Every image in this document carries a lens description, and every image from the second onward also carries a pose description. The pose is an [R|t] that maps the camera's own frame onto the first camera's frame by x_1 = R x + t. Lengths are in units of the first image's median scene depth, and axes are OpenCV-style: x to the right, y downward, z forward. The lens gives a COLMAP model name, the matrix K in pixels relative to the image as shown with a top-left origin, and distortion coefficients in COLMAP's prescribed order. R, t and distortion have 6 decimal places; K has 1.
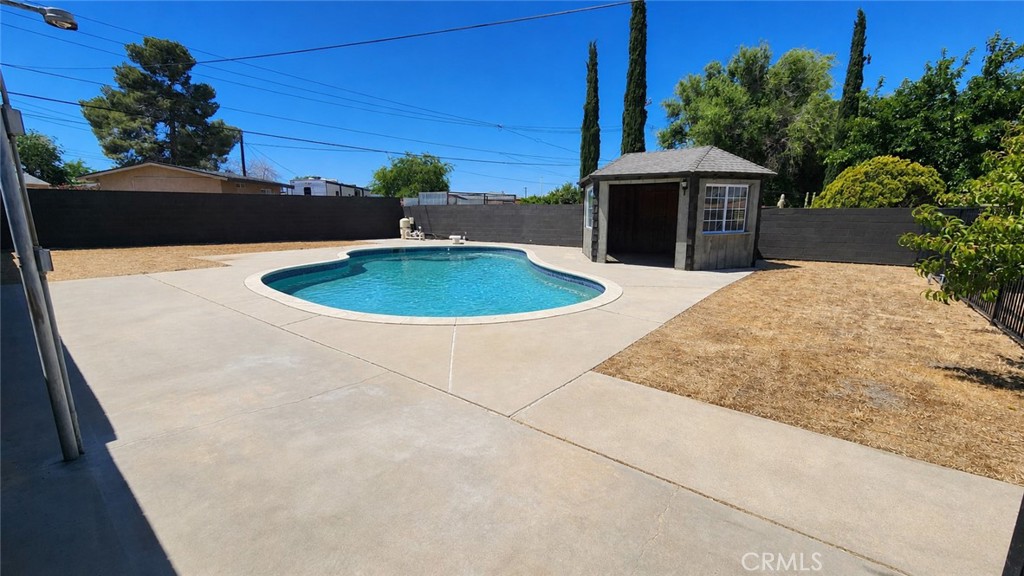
lens RADIAL K [[419.1, 0, 511.8], [0, 419.1, 289.5], [0, 0, 1]] dist [0.004904, -0.000298]
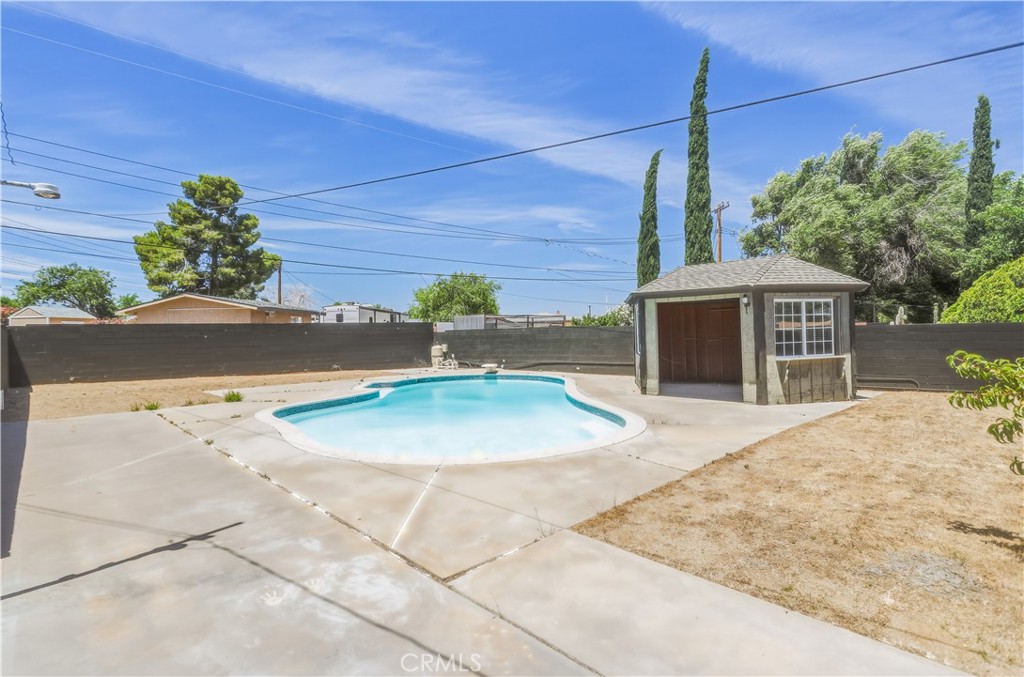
lens RADIAL K [[497.6, 0, 507.9], [0, 497.6, 334.9], [0, 0, 1]] dist [0.000855, 0.000006]
pose [[0.990777, -0.020867, -0.133887, 0.029526], [-0.003990, 0.983151, -0.182750, -0.000255], [0.135445, 0.181599, 0.974000, -0.005557]]
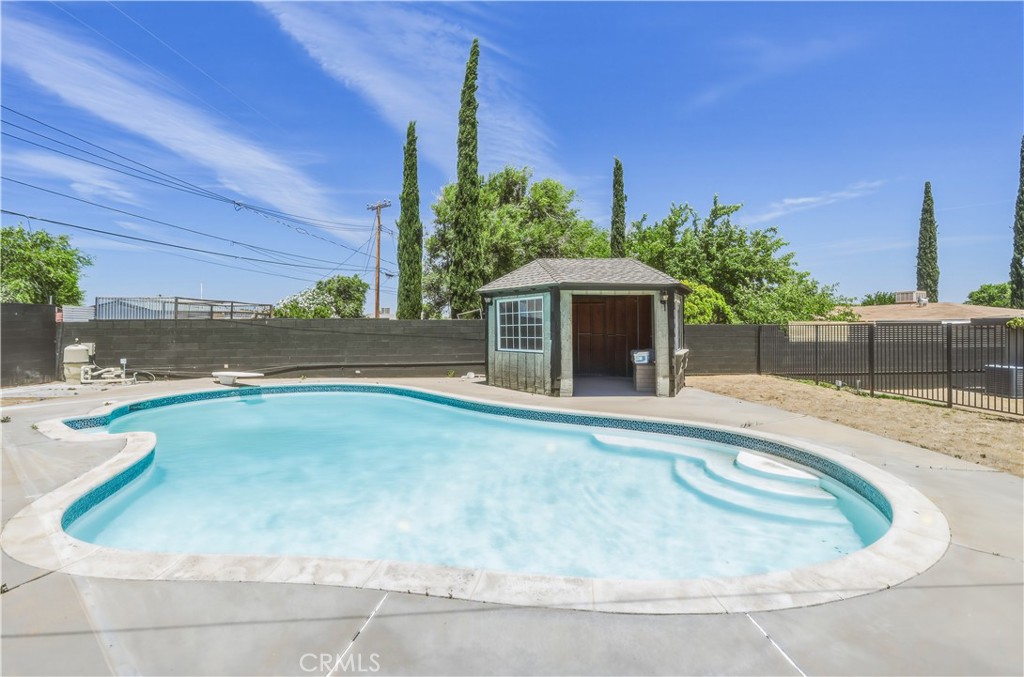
lens RADIAL K [[497.6, 0, 514.3], [0, 497.6, 319.1], [0, 0, 1]] dist [0.000855, 0.000006]
pose [[0.781804, 0.002761, 0.623518, -0.188572], [0.121994, 0.979986, -0.157303, -0.032837], [-0.611473, 0.199046, 0.765821, 0.163398]]
